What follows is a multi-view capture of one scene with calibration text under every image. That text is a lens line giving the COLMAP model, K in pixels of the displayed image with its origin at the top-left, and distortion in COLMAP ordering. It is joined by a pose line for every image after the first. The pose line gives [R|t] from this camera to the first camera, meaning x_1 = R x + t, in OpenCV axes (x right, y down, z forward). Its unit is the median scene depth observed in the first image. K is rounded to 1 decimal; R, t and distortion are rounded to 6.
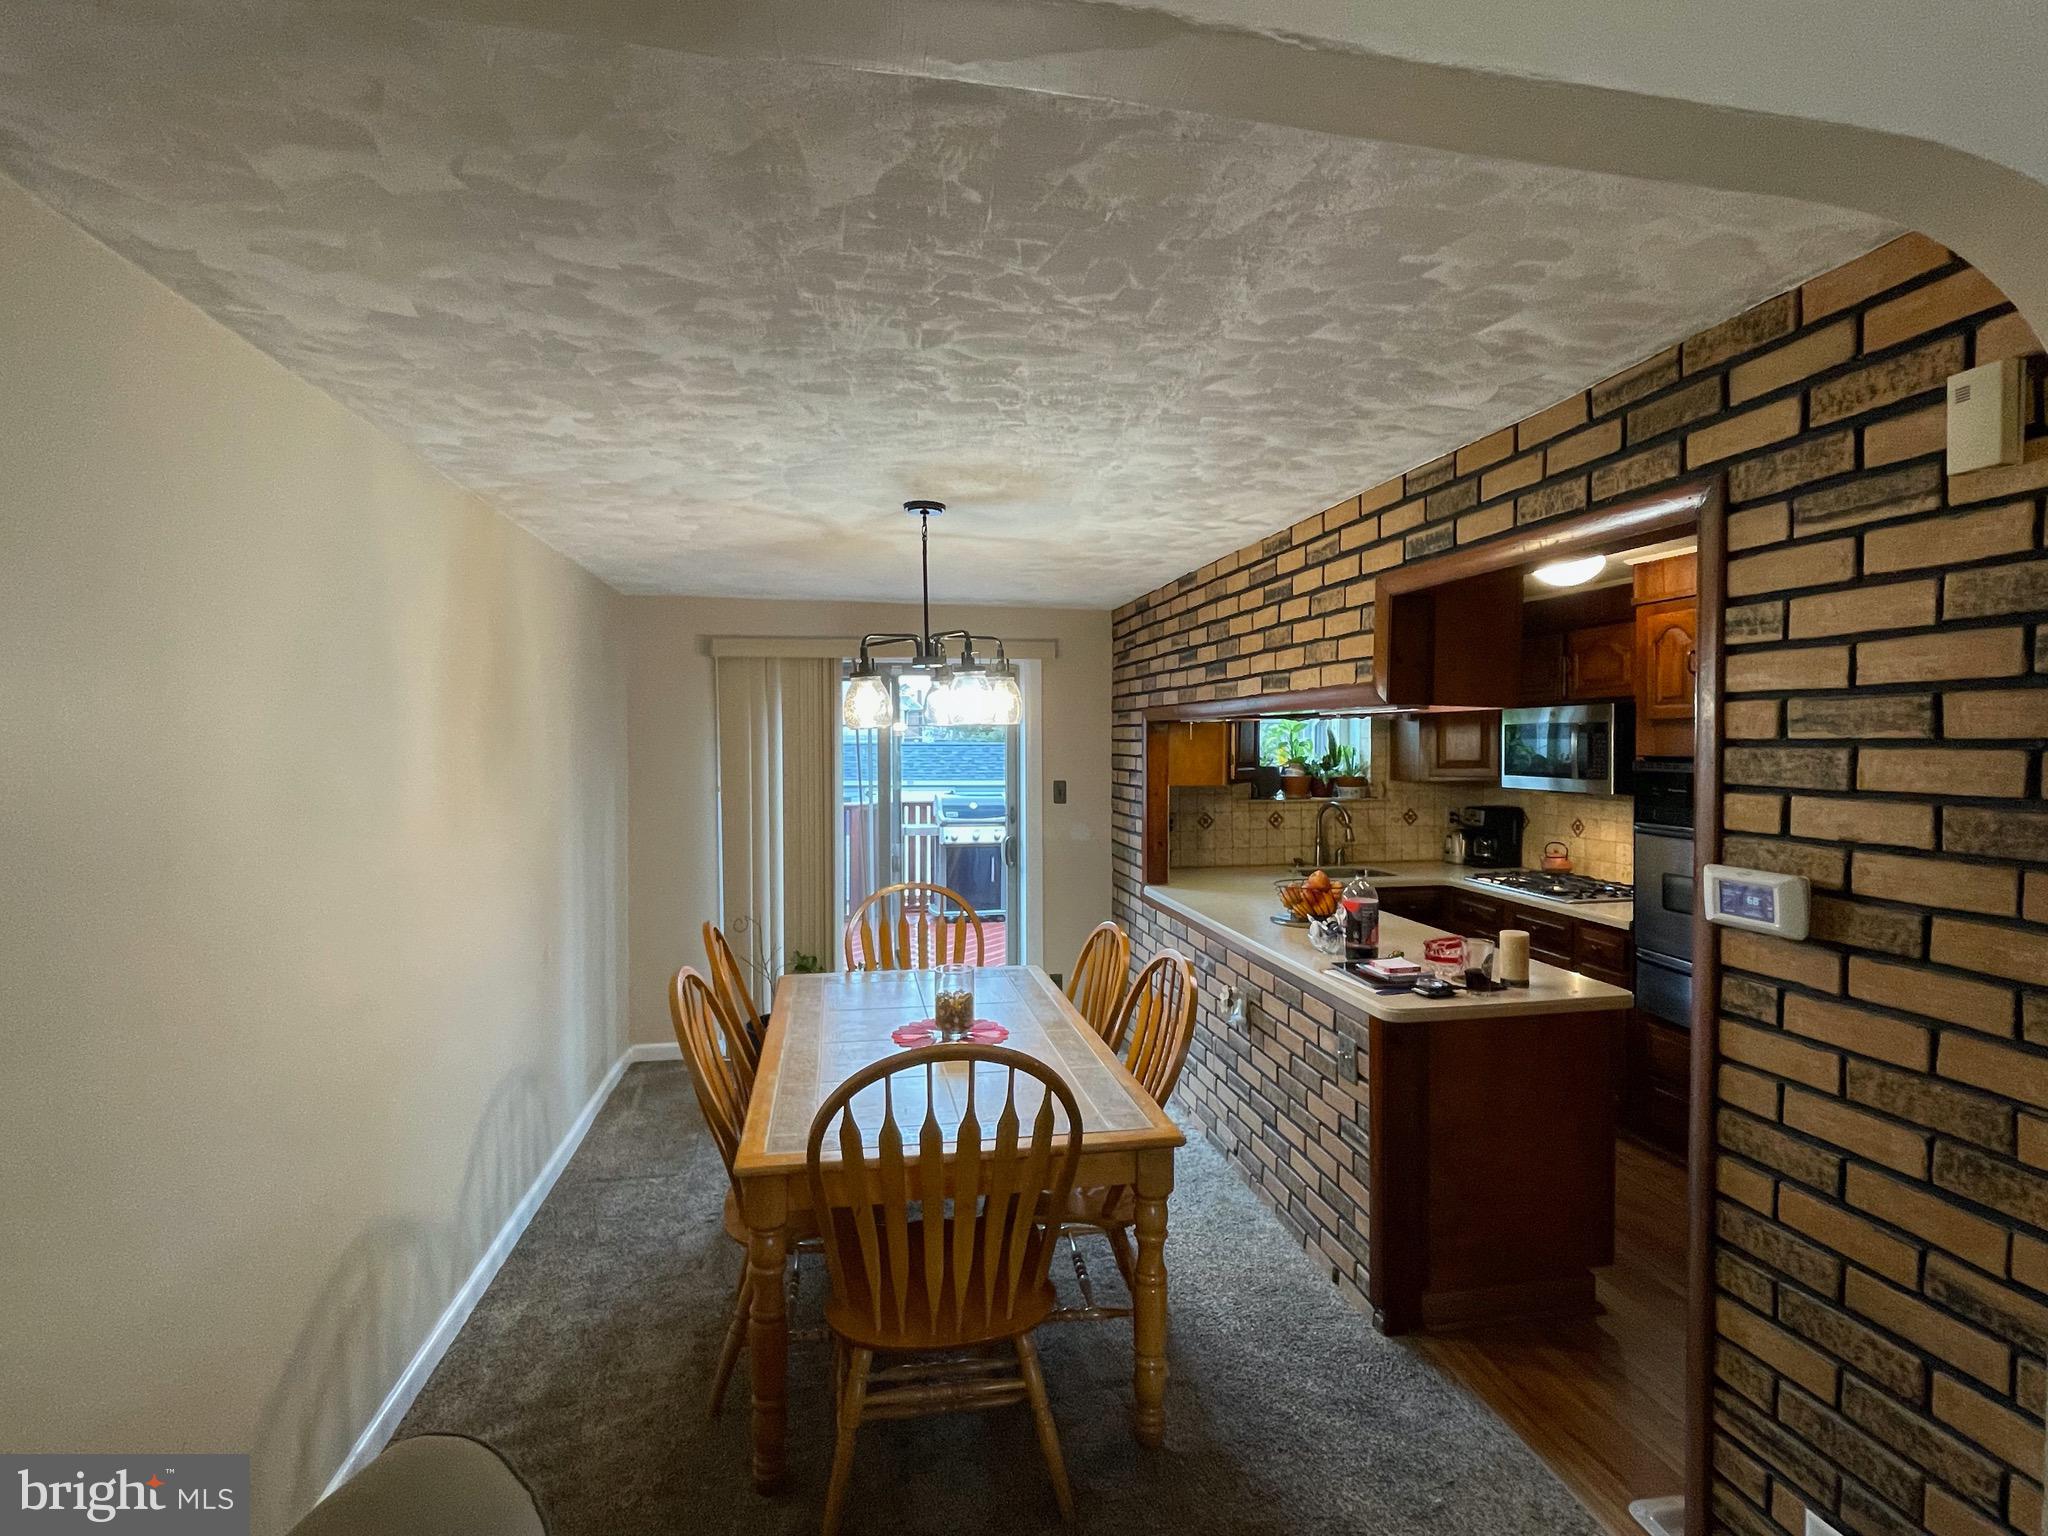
lens RADIAL K [[988.7, 0, 1024.0], [0, 988.7, 768.0], [0, 0, 1]] dist [-0.002388, -0.000194]
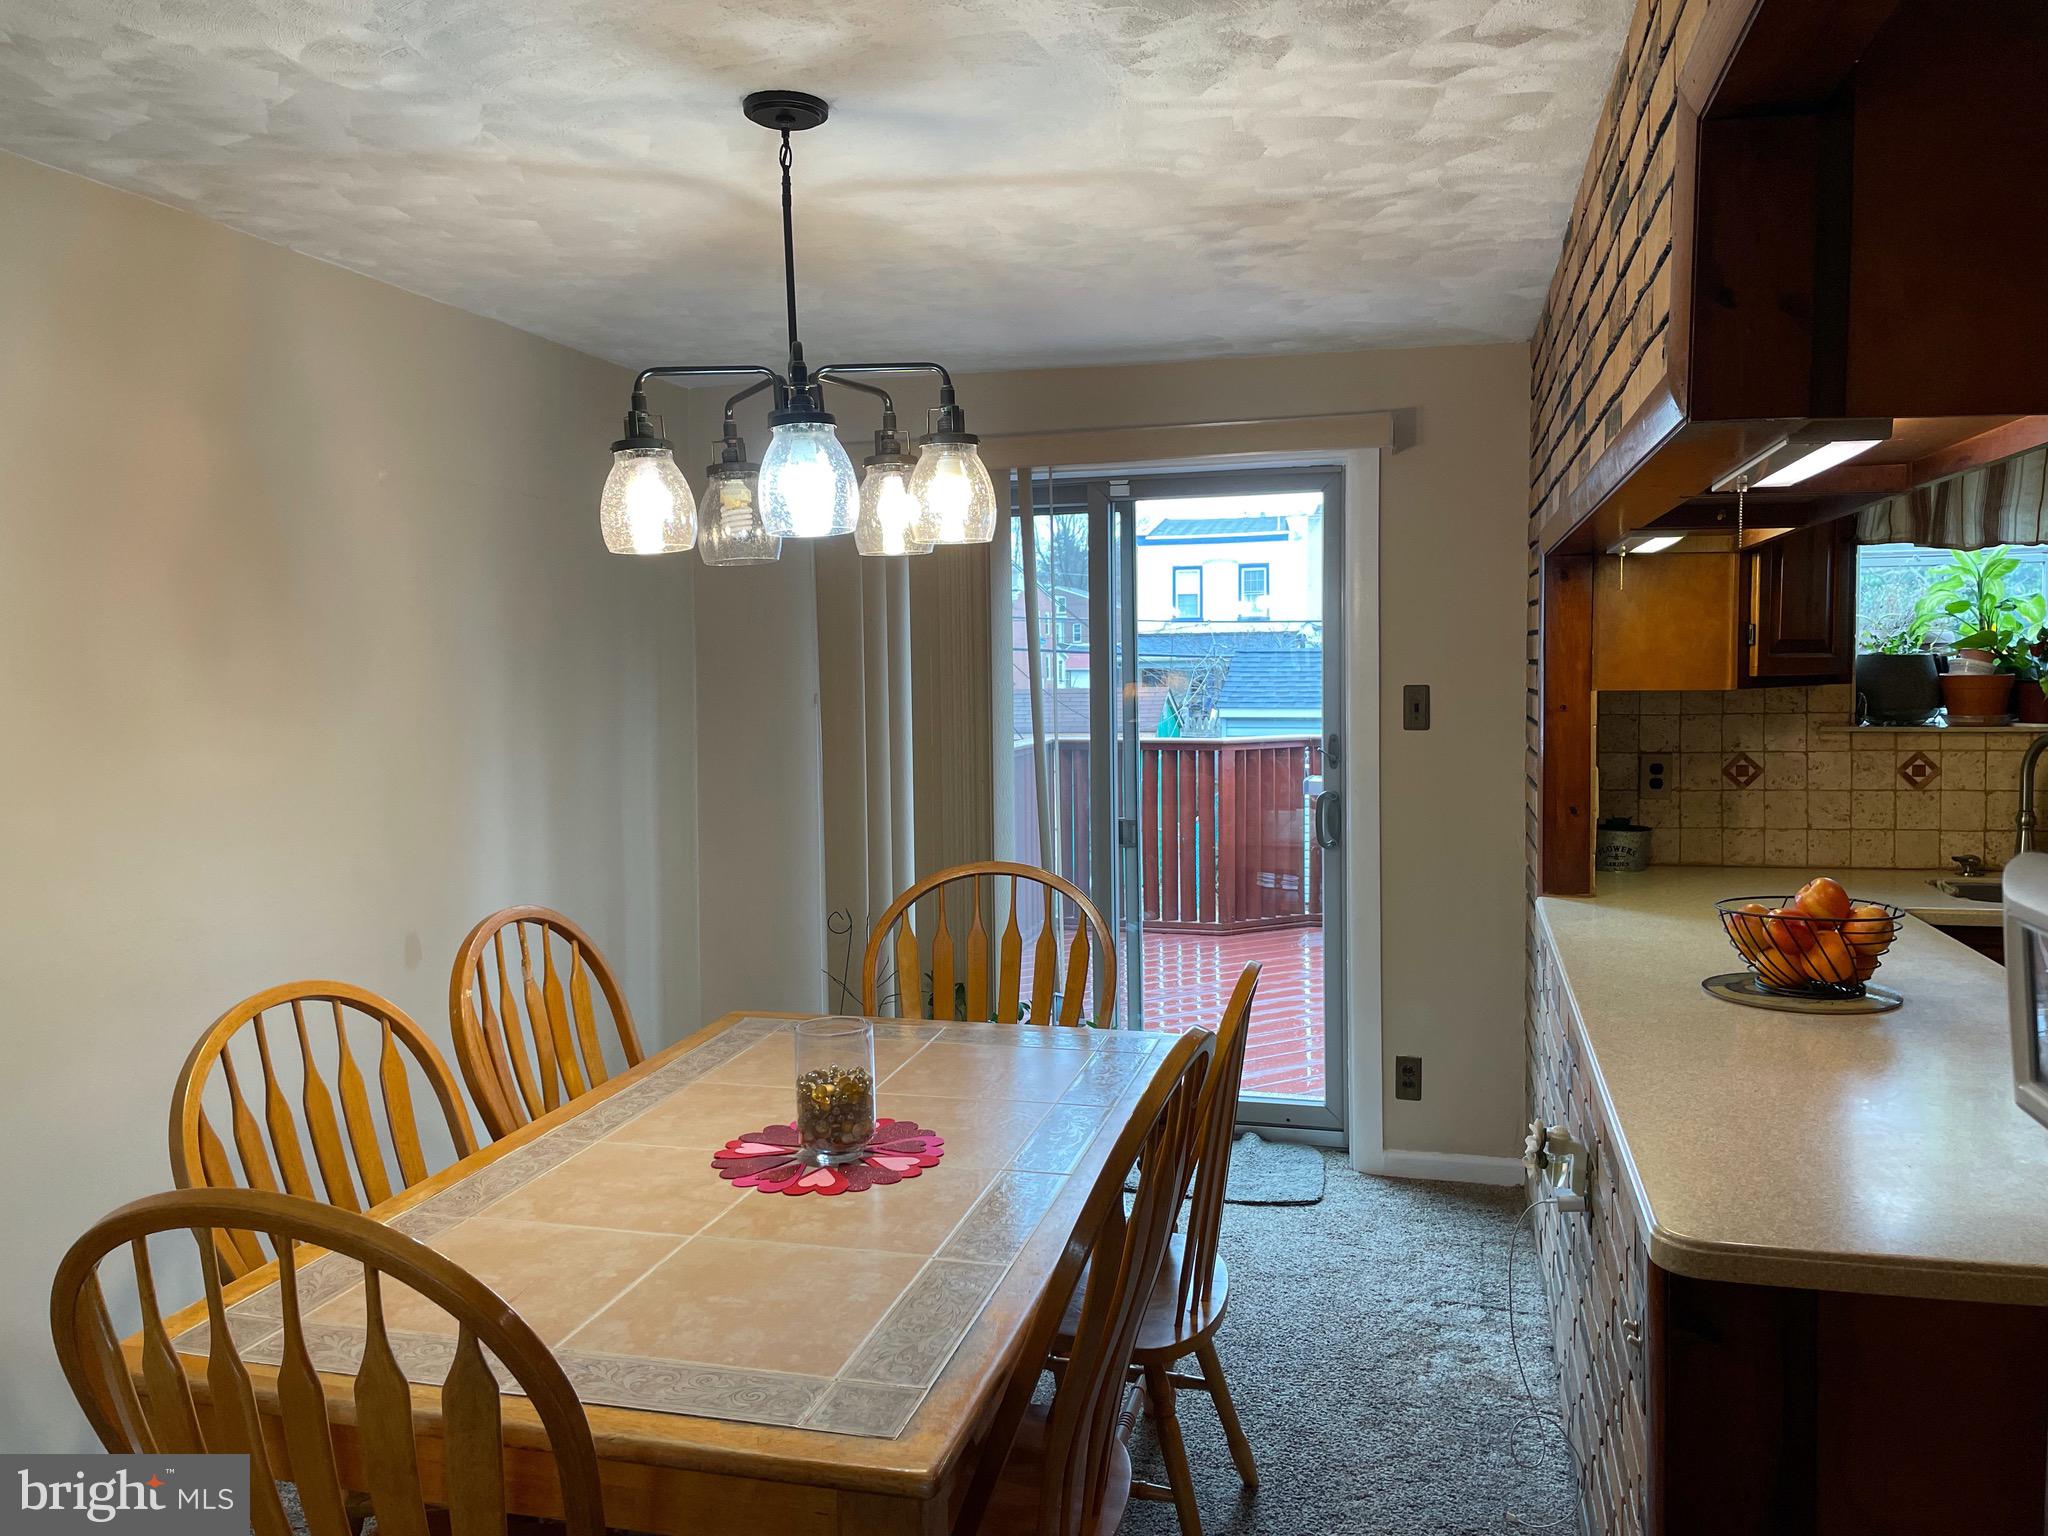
lens RADIAL K [[1530.3, 0, 1024.0], [0, 1530.3, 768.0], [0, 0, 1]] dist [0.070900, -0.074025]
pose [[0.902017, 0.015678, -0.431415, 0.200970], [0.003404, 0.999051, 0.043425, 0.019594], [0.431687, -0.040639, 0.901108, 0.185091]]
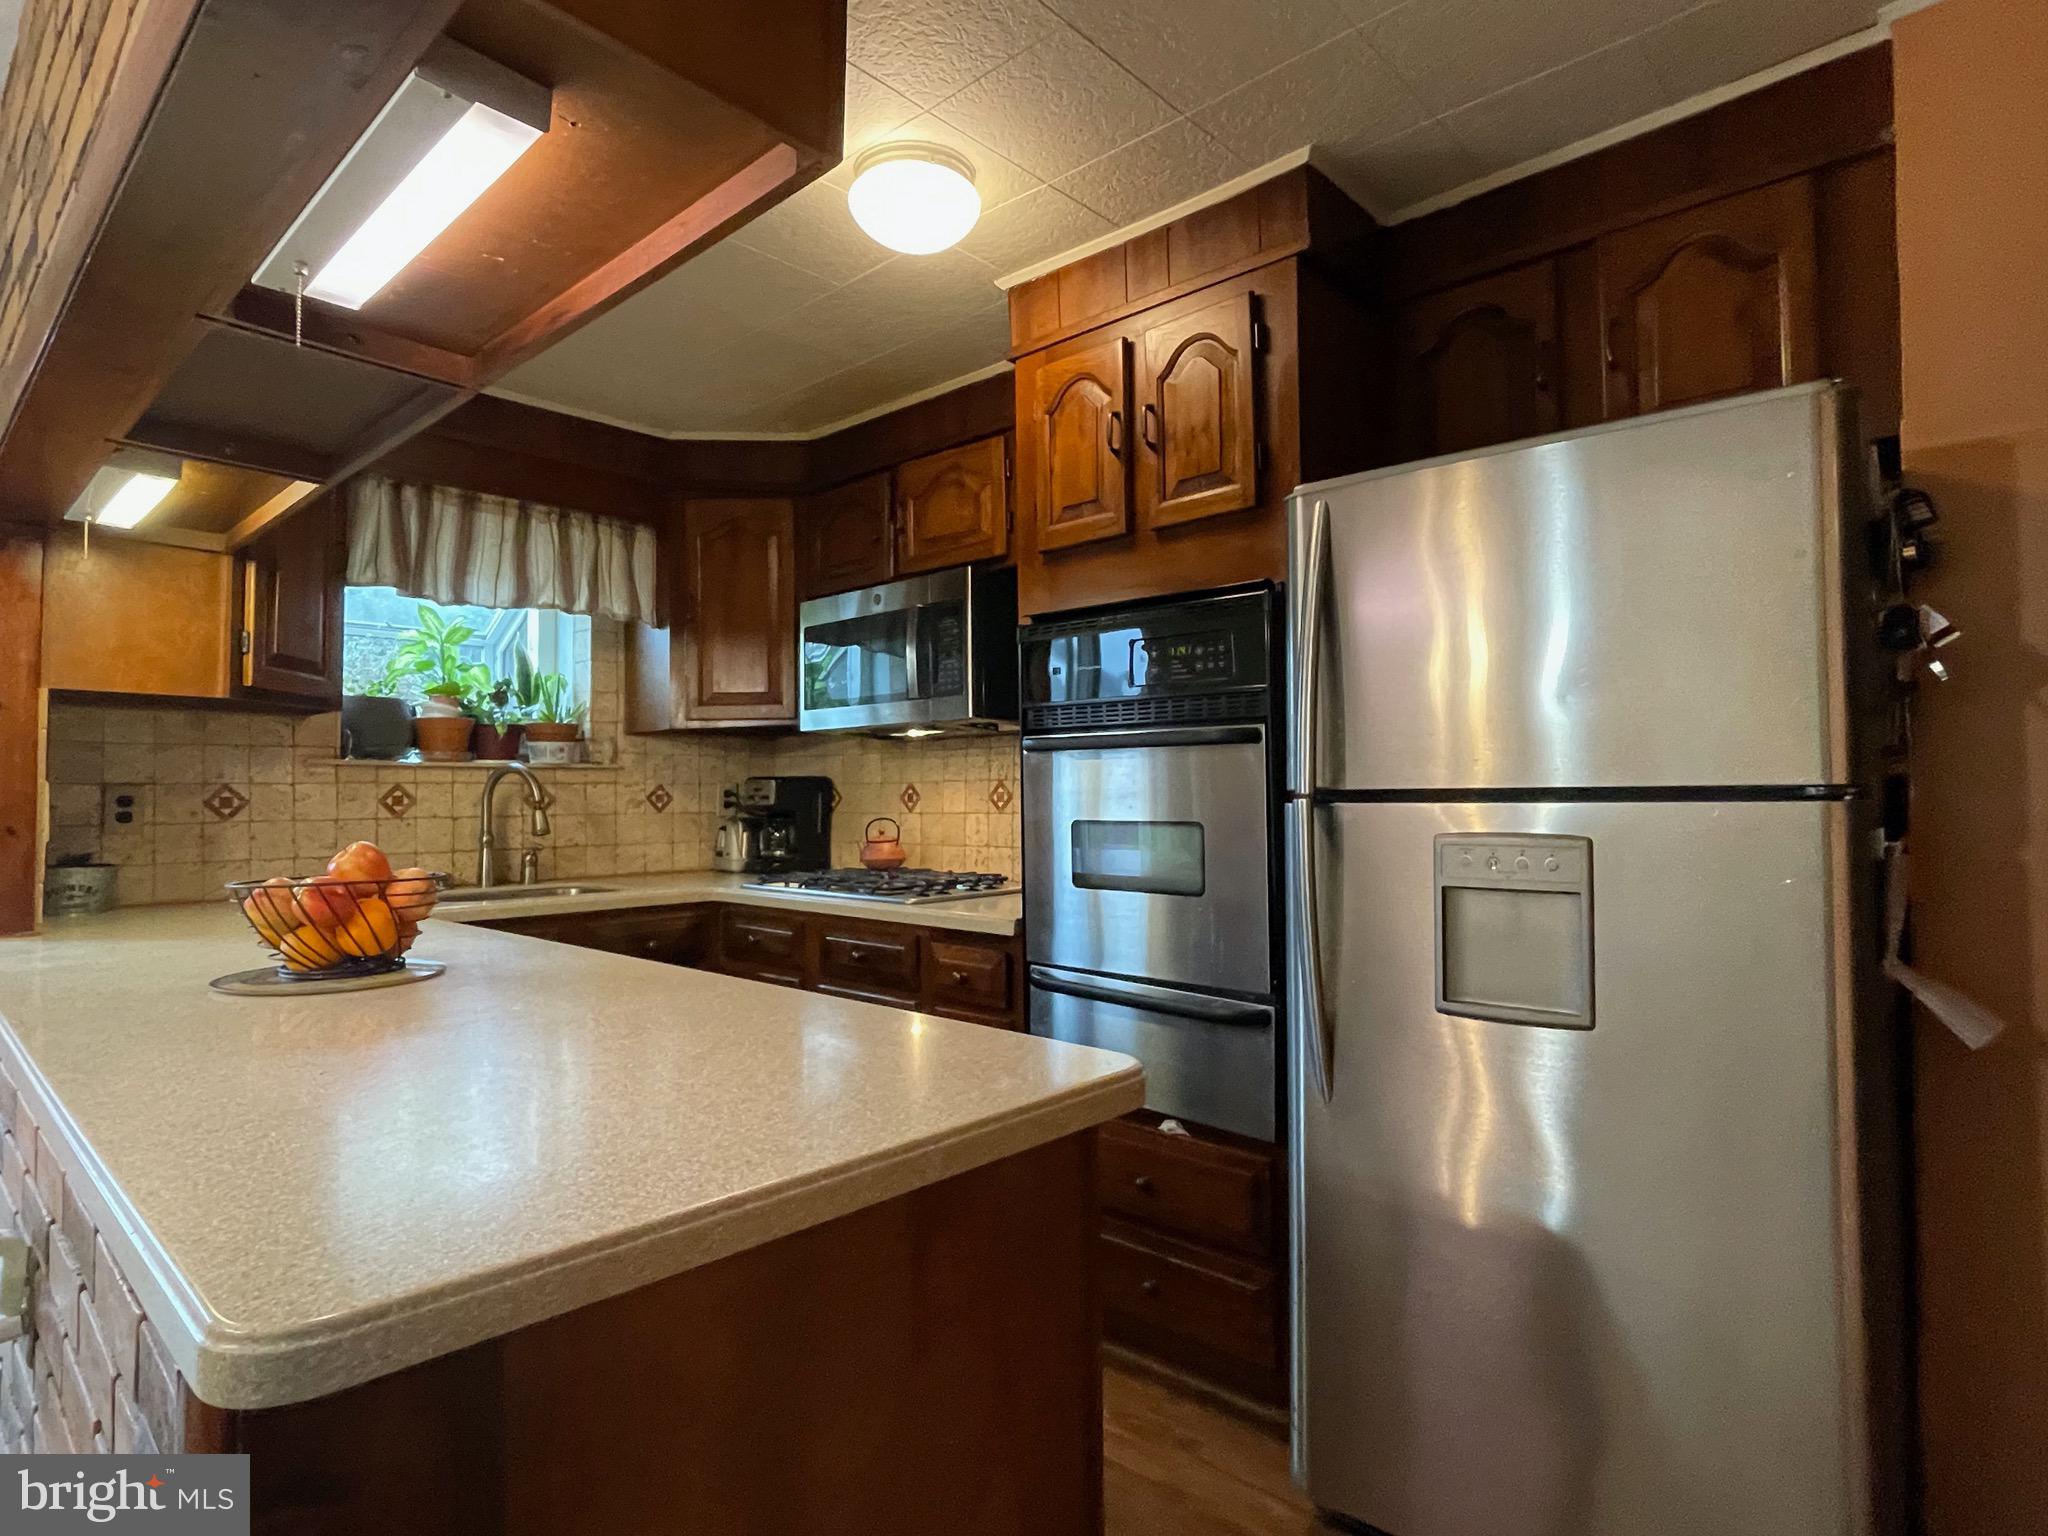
lens RADIAL K [[1090.0, 0, 1024.0], [0, 1090.0, 768.0], [0, 0, 1]] dist [-0.023358, 0.011792]
pose [[0.796132, 0.015651, 0.604920, 0.181661], [0.020386, 0.998404, -0.052662, 0.075113], [-0.604779, 0.054258, 0.794543, 0.372641]]
